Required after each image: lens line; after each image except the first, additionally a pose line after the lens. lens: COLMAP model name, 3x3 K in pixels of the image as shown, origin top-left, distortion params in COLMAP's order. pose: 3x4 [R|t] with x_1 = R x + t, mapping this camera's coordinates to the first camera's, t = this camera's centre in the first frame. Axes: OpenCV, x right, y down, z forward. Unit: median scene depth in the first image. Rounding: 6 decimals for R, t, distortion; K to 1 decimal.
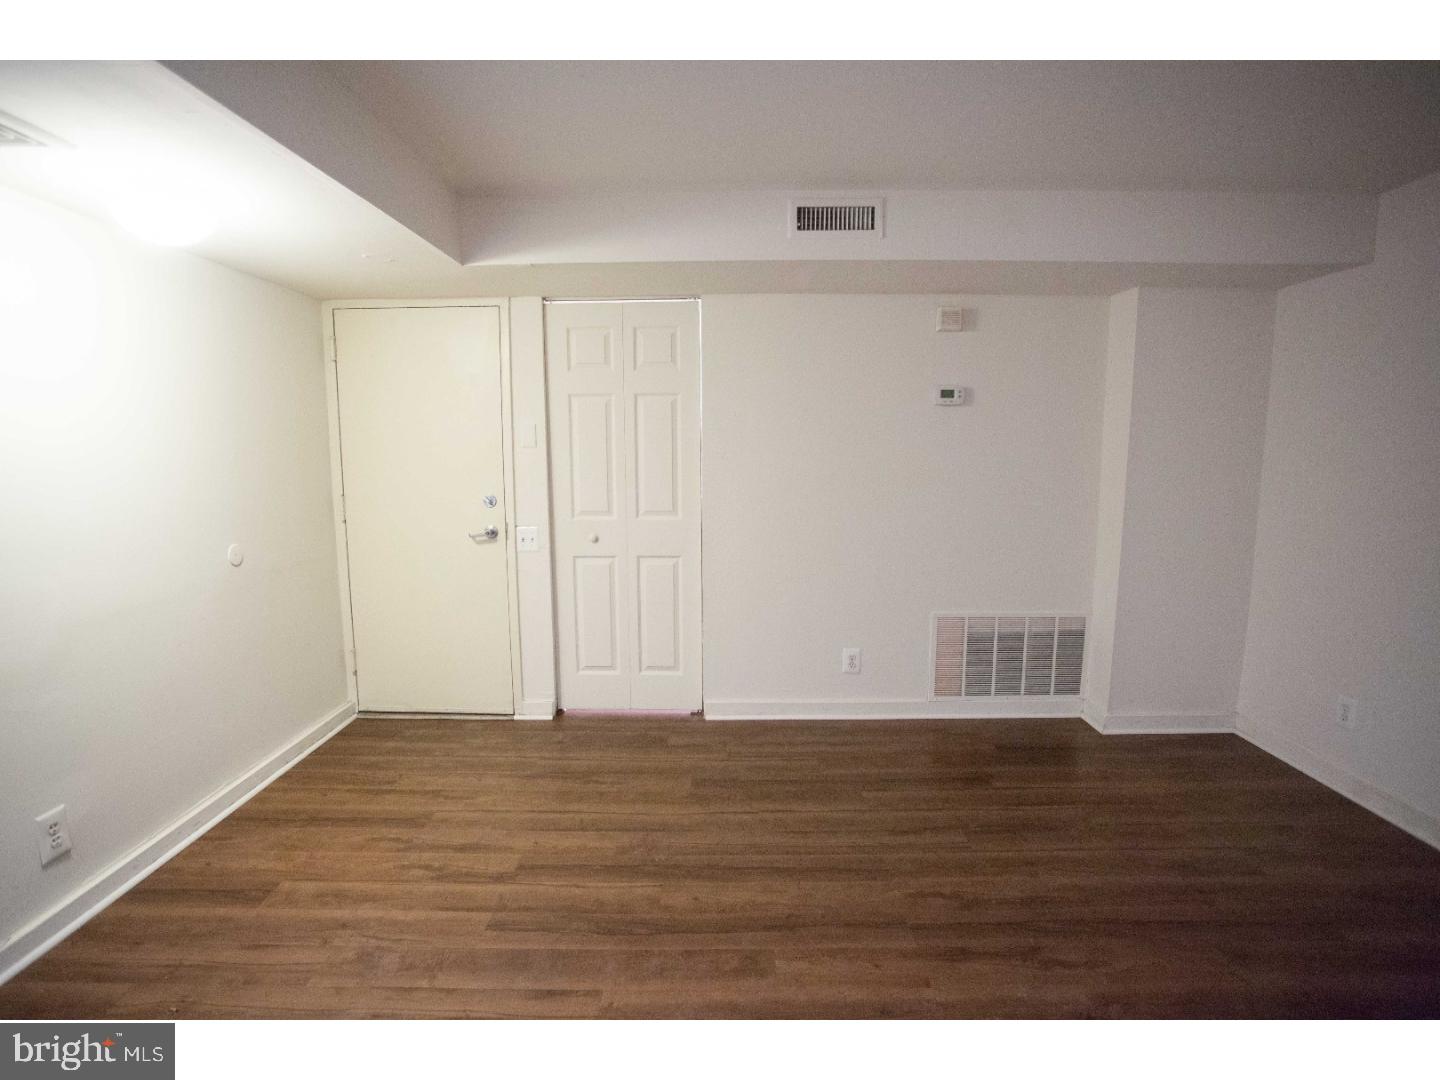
lens RADIAL K [[730.4, 0, 720.0], [0, 730.4, 540.0], [0, 0, 1]] dist [-0.073157, 0.000124]
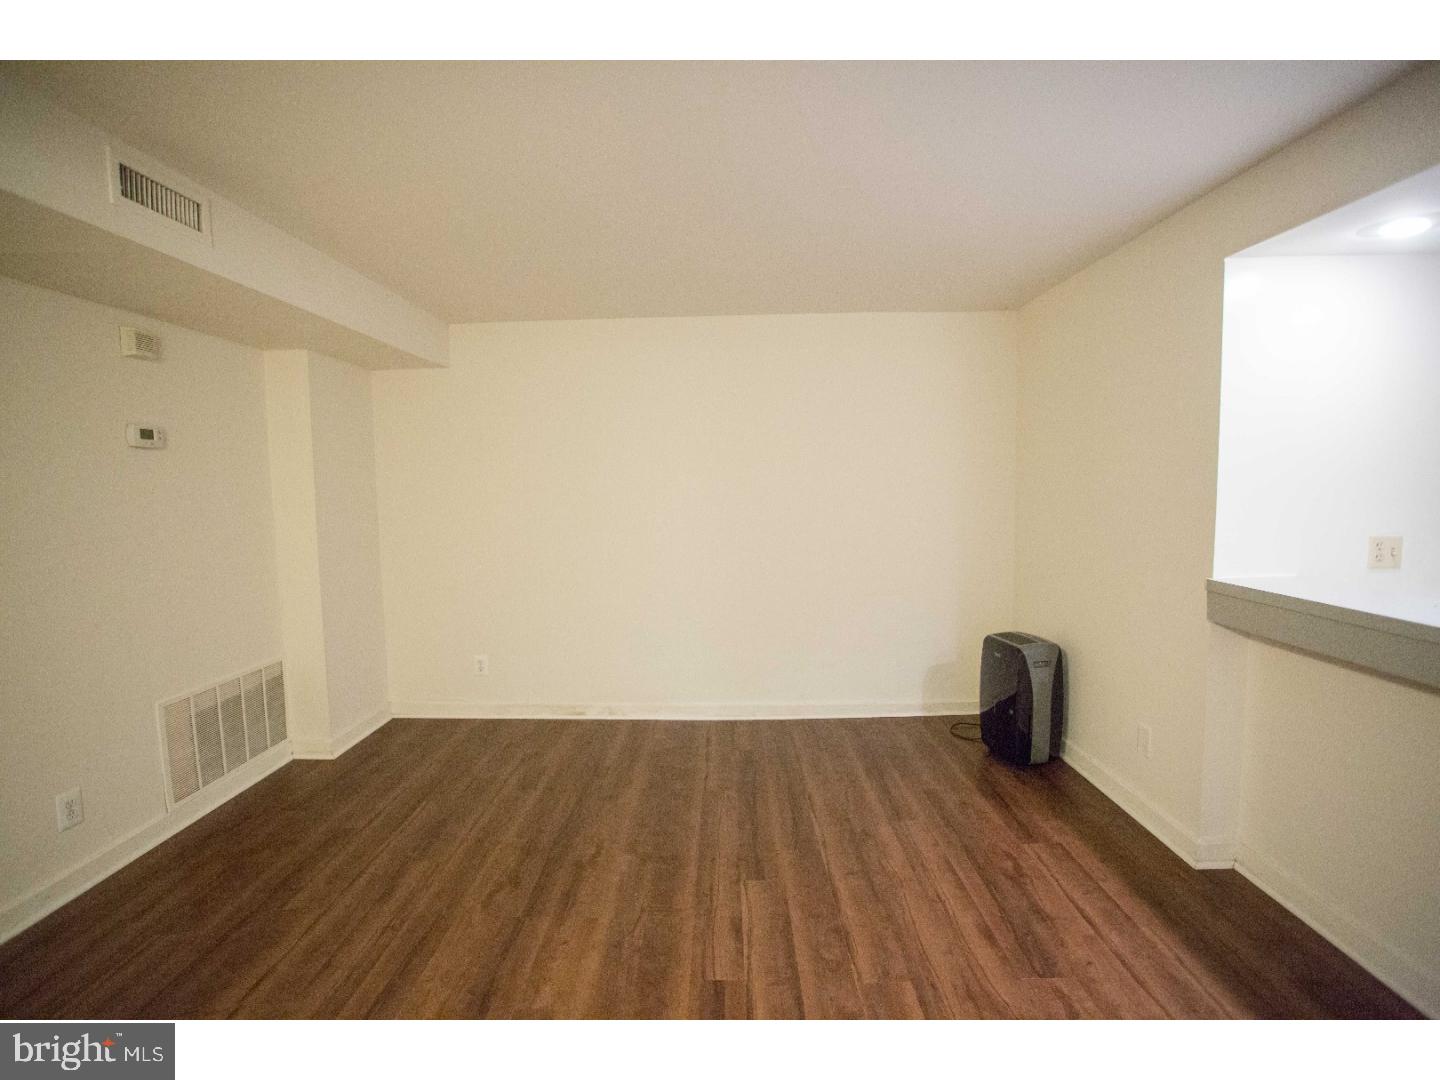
lens RADIAL K [[676.3, 0, 715.7], [0, 676.3, 541.0], [0, 0, 1]] dist [-0.001562, 0.000235]
pose [[0.026091, -0.083912, 0.996132, -0.421358], [0.151928, 0.985228, 0.079015, -0.042555], [-0.988047, 0.149278, 0.038454, 0.330723]]
